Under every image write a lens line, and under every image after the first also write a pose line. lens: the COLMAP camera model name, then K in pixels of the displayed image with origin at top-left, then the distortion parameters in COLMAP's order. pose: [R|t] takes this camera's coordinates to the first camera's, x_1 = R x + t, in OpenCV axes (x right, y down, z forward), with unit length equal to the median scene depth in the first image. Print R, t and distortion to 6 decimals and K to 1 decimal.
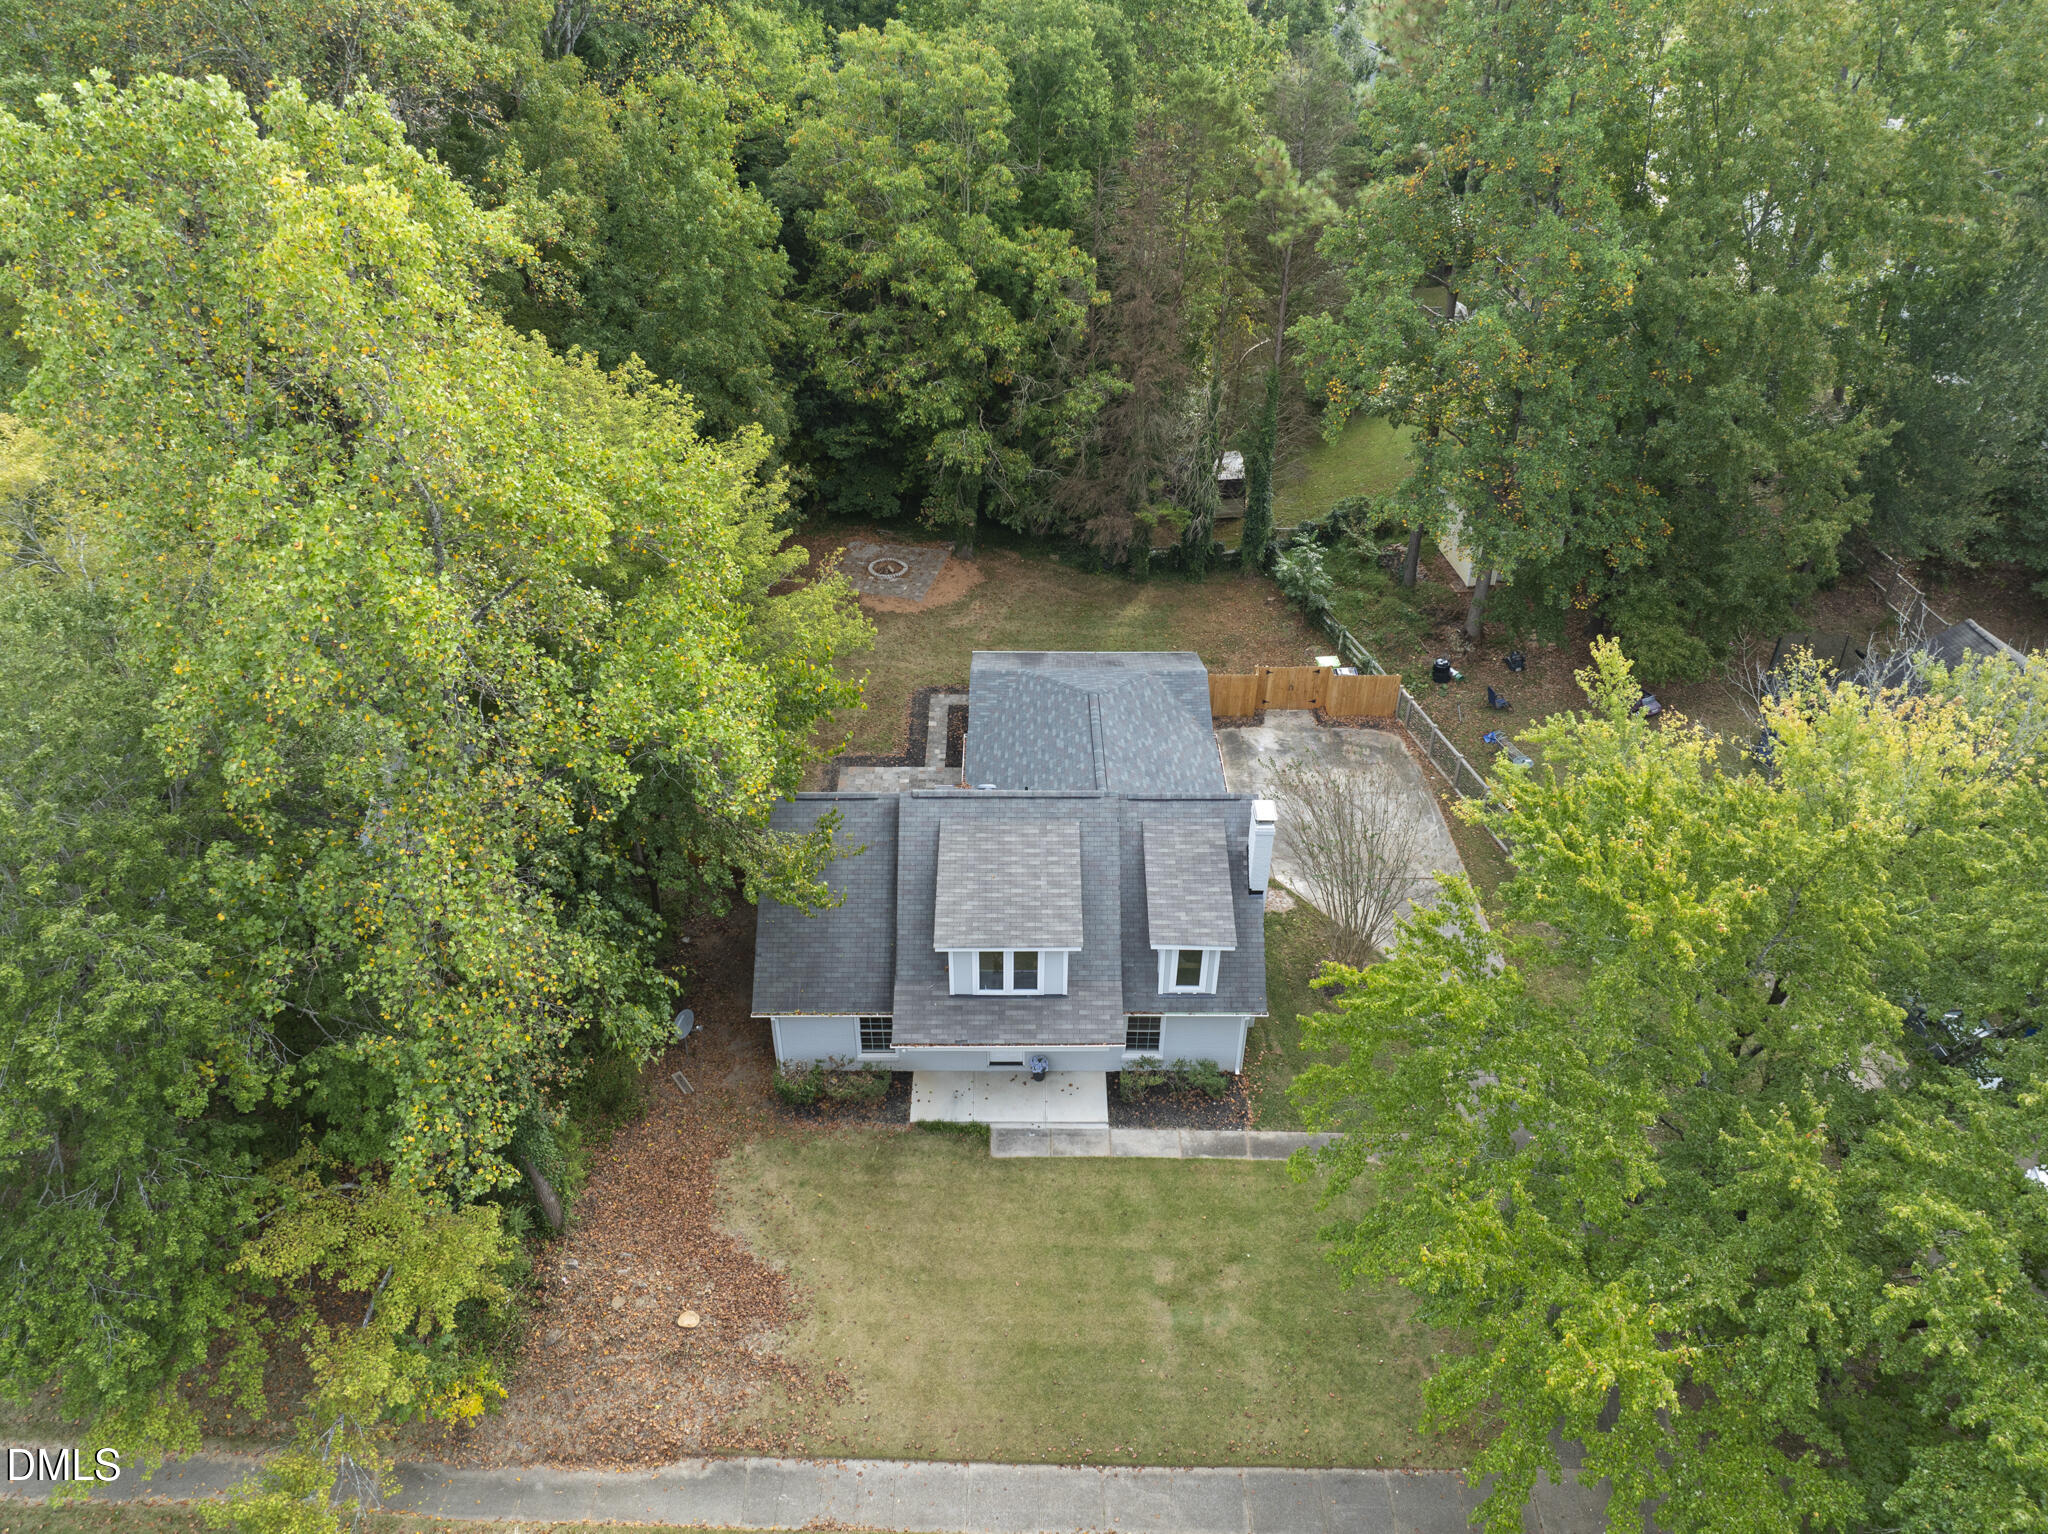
lens RADIAL K [[1439.4, 0, 1036.0], [0, 1439.4, 760.4], [0, 0, 1]] dist [-0.038609, 0.008335]
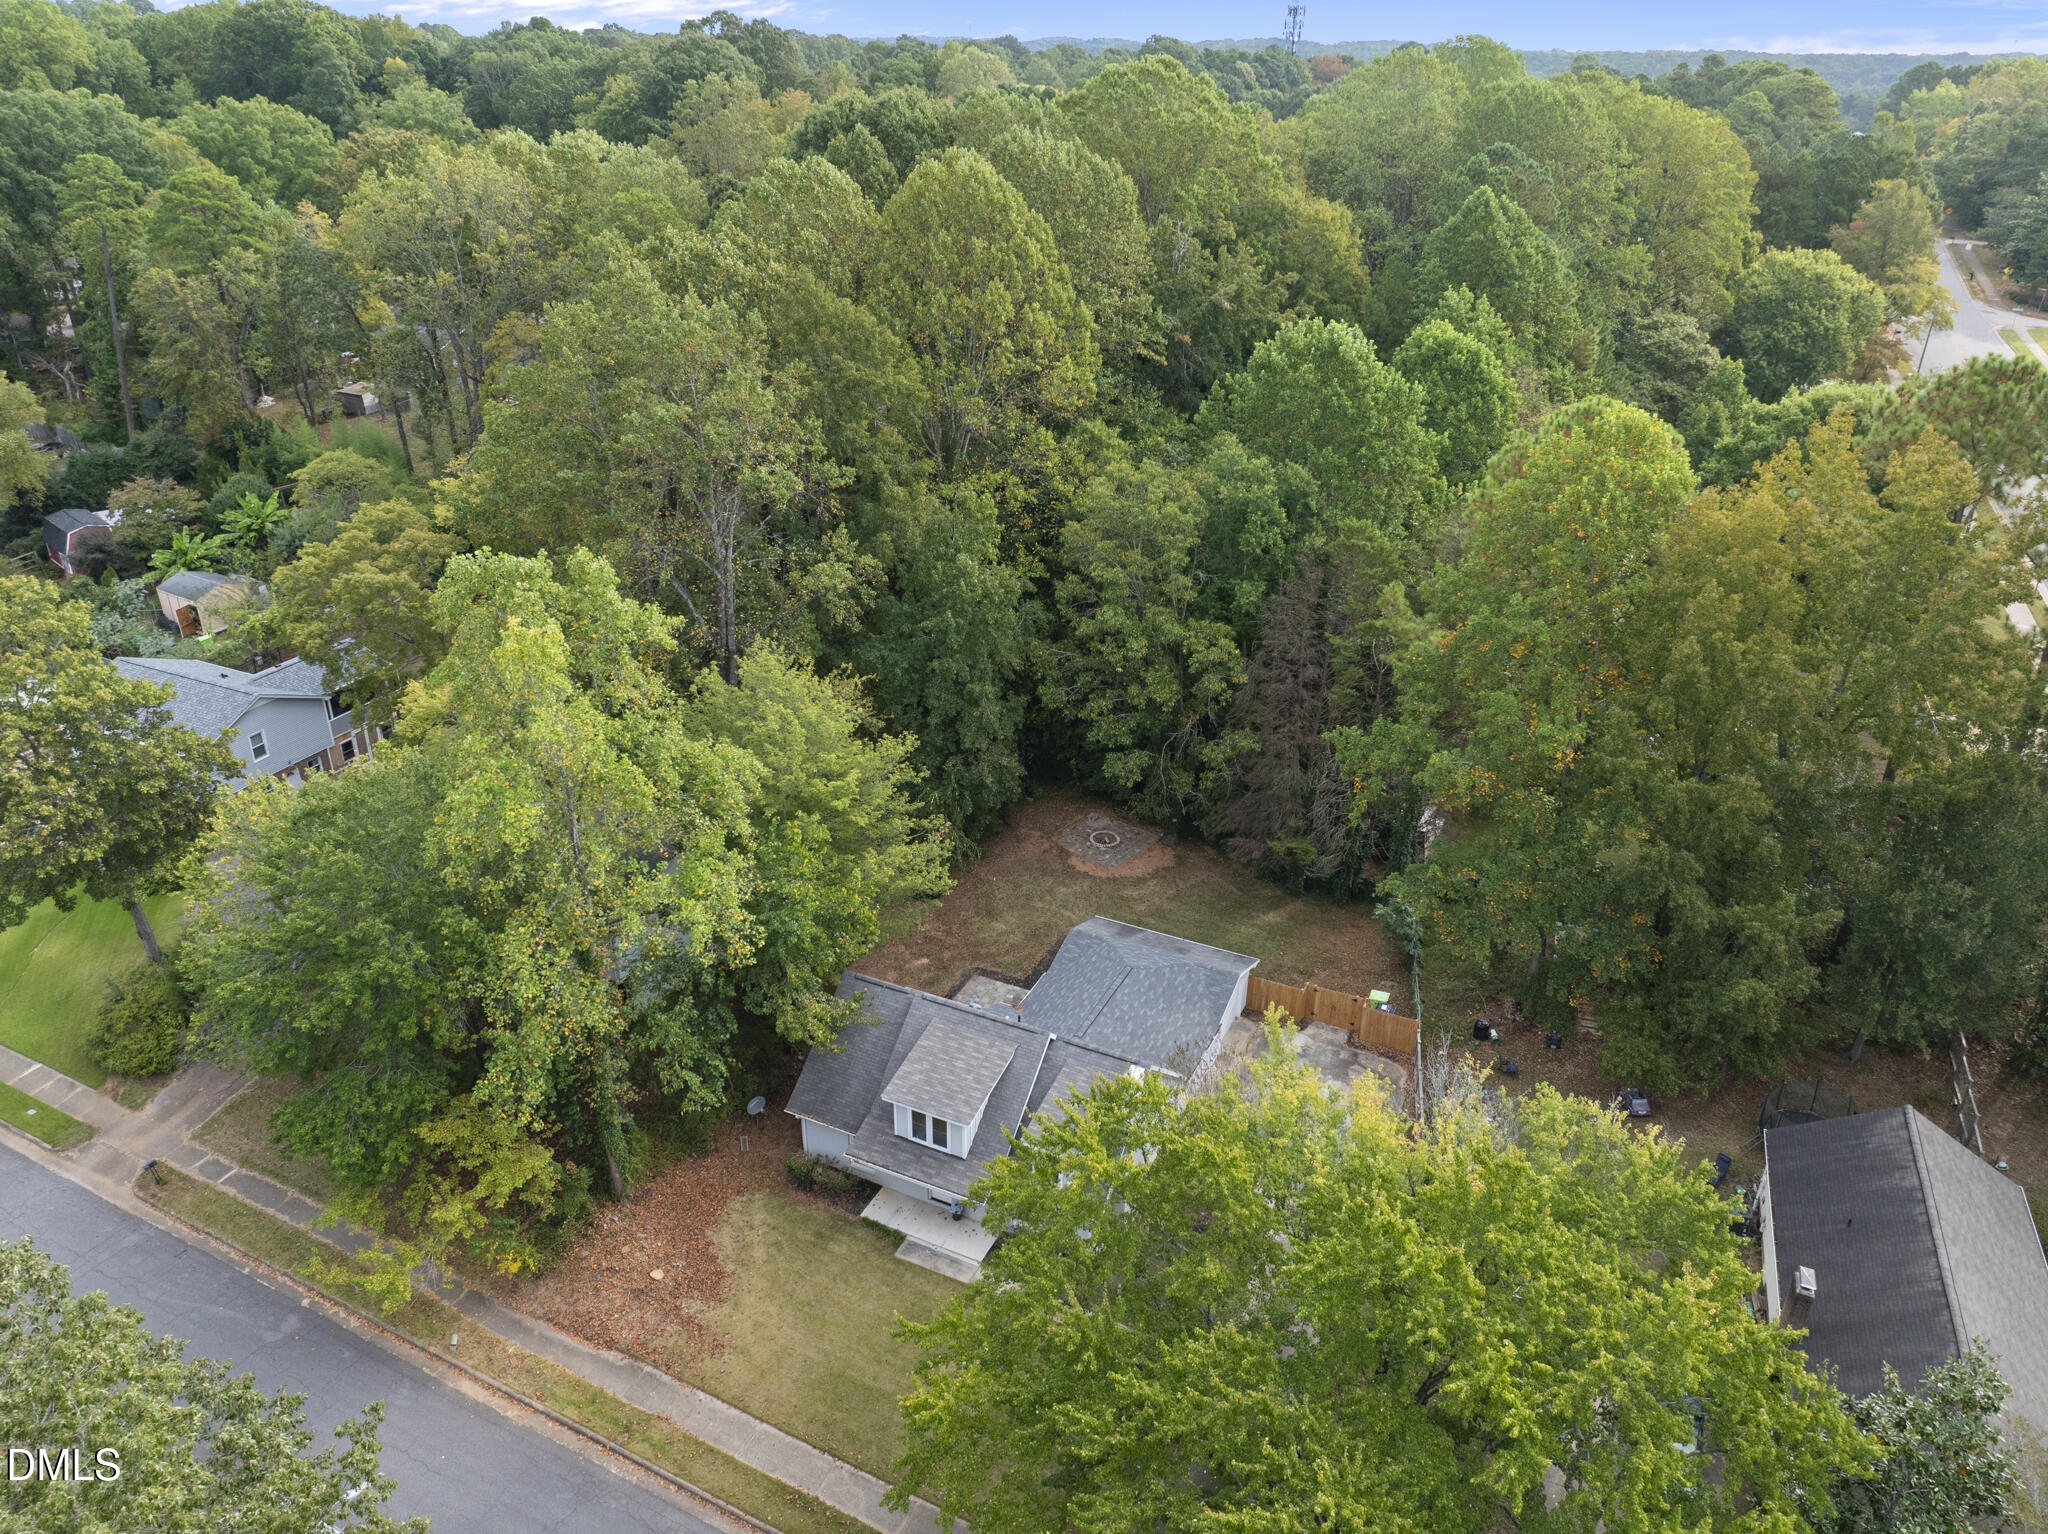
lens RADIAL K [[1439.4, 0, 1036.9], [0, 1439.4, 765.8], [0, 0, 1]] dist [-0.038609, 0.008335]
pose [[0.897464, 0.200741, -0.392761, 0.560527], [-0.258566, 0.960830, -0.099745, -0.088475], [0.357354, 0.191073, 0.914215, -0.354040]]
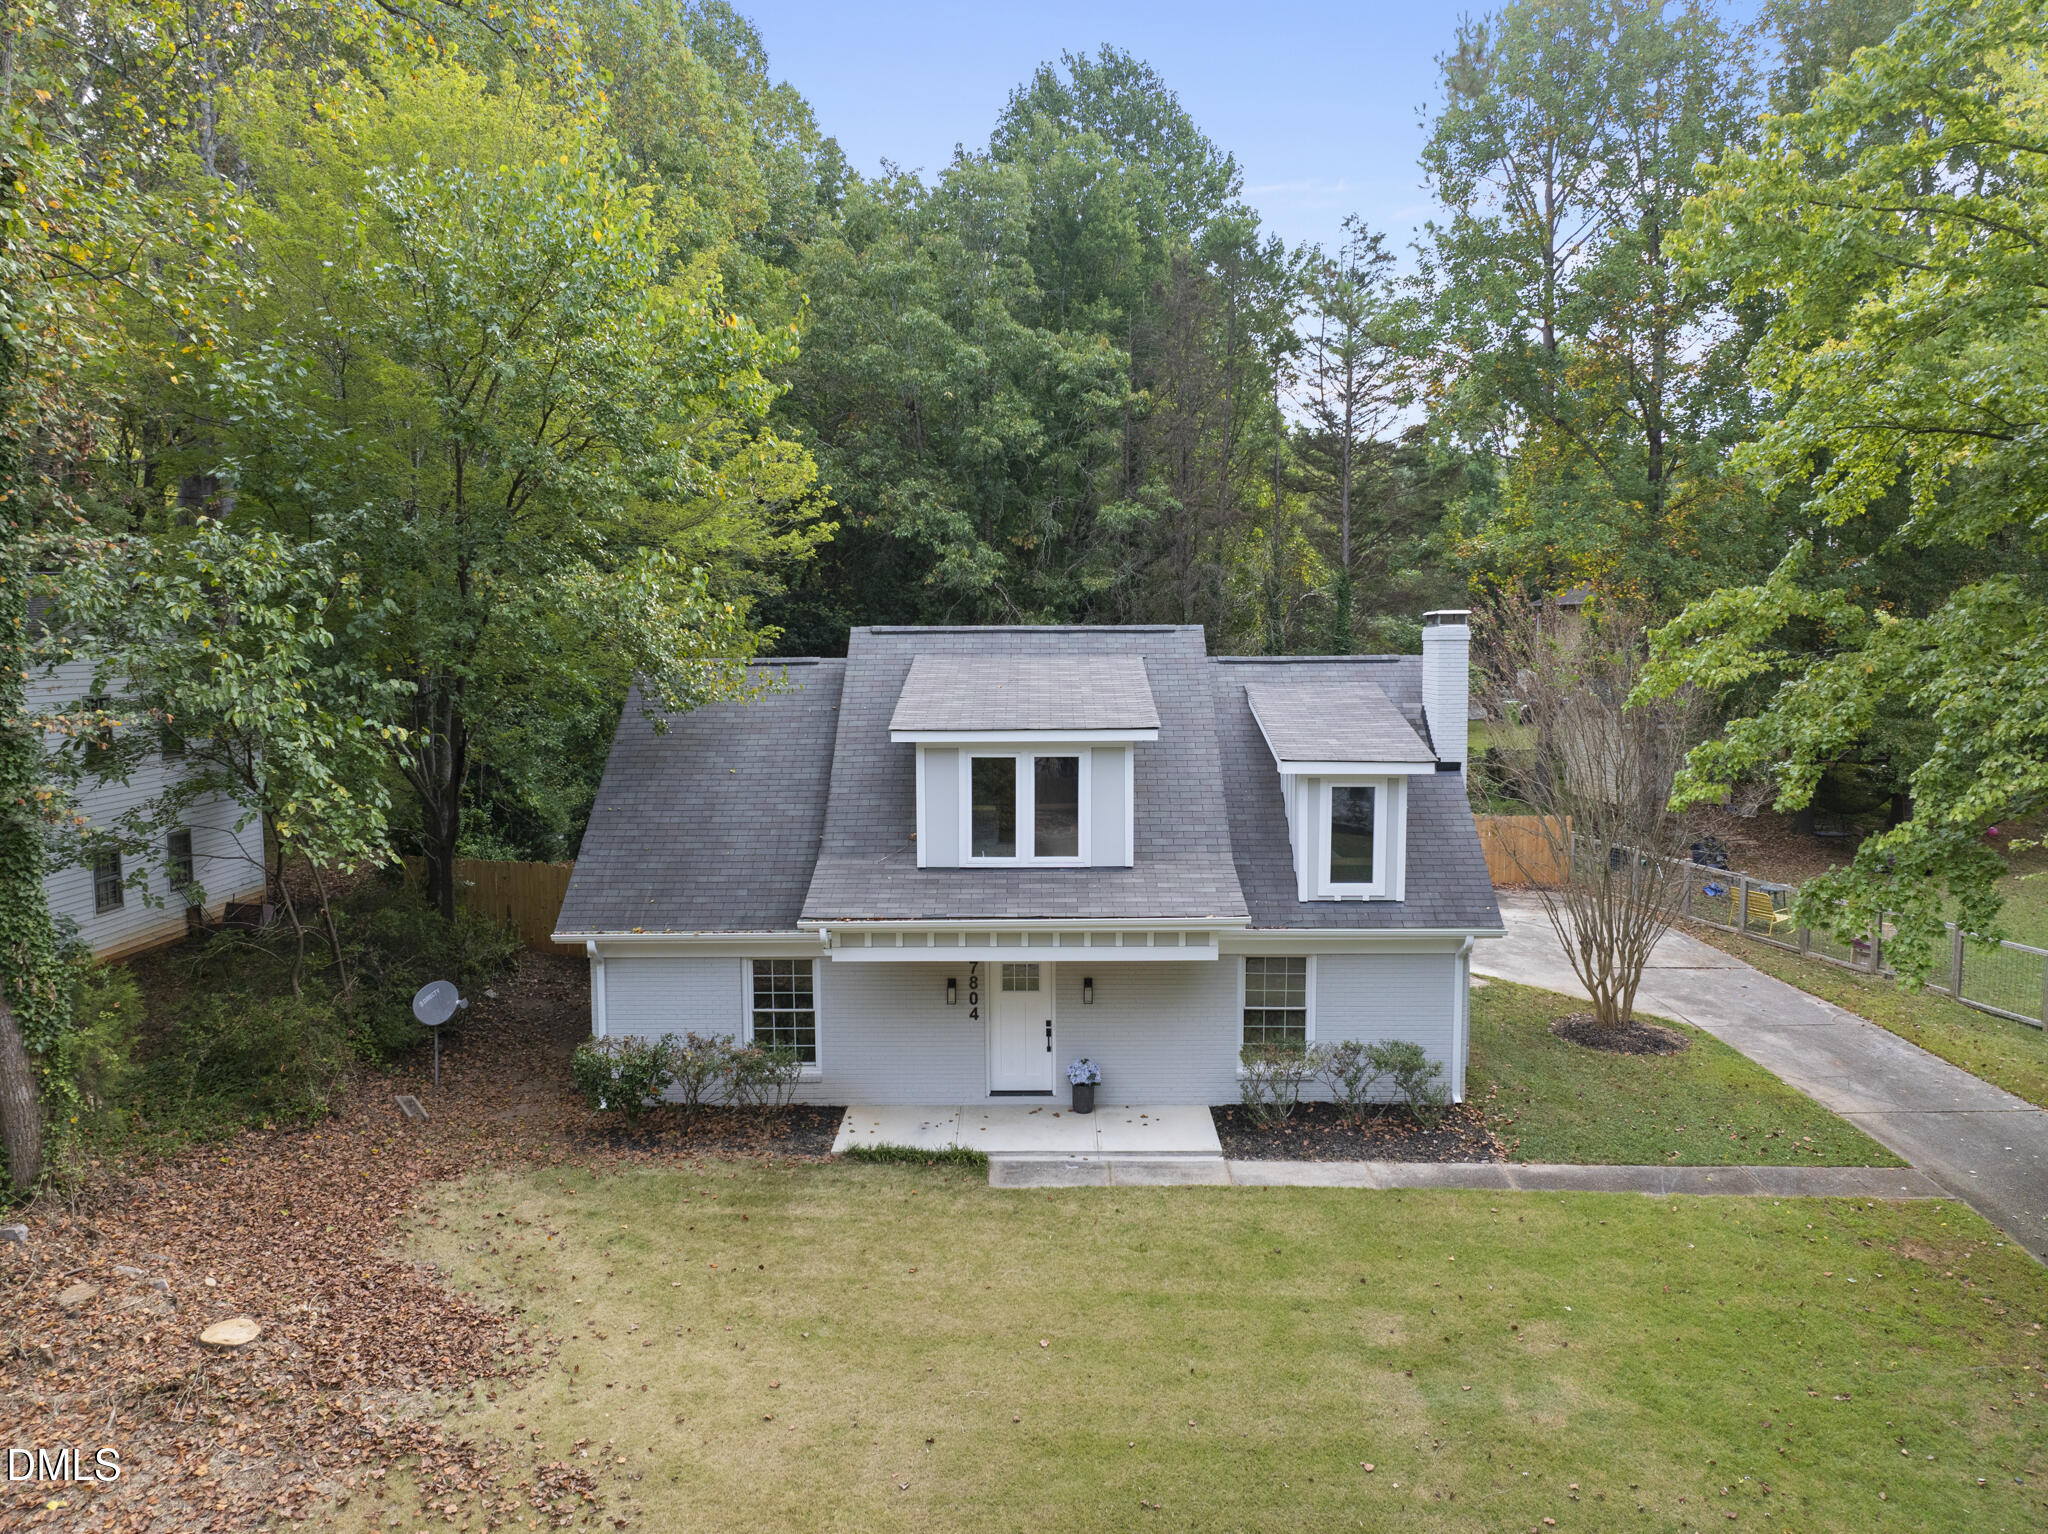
lens RADIAL K [[1439.4, 0, 1033.7], [0, 1439.4, 765.7], [0, 0, 1]] dist [-0.038609, 0.008335]
pose [[0.999829, -0.009294, -0.015977, -0.006834], [0.000183, 0.869330, -0.494231, 0.391148], [0.018483, 0.494144, 0.869184, 0.501121]]
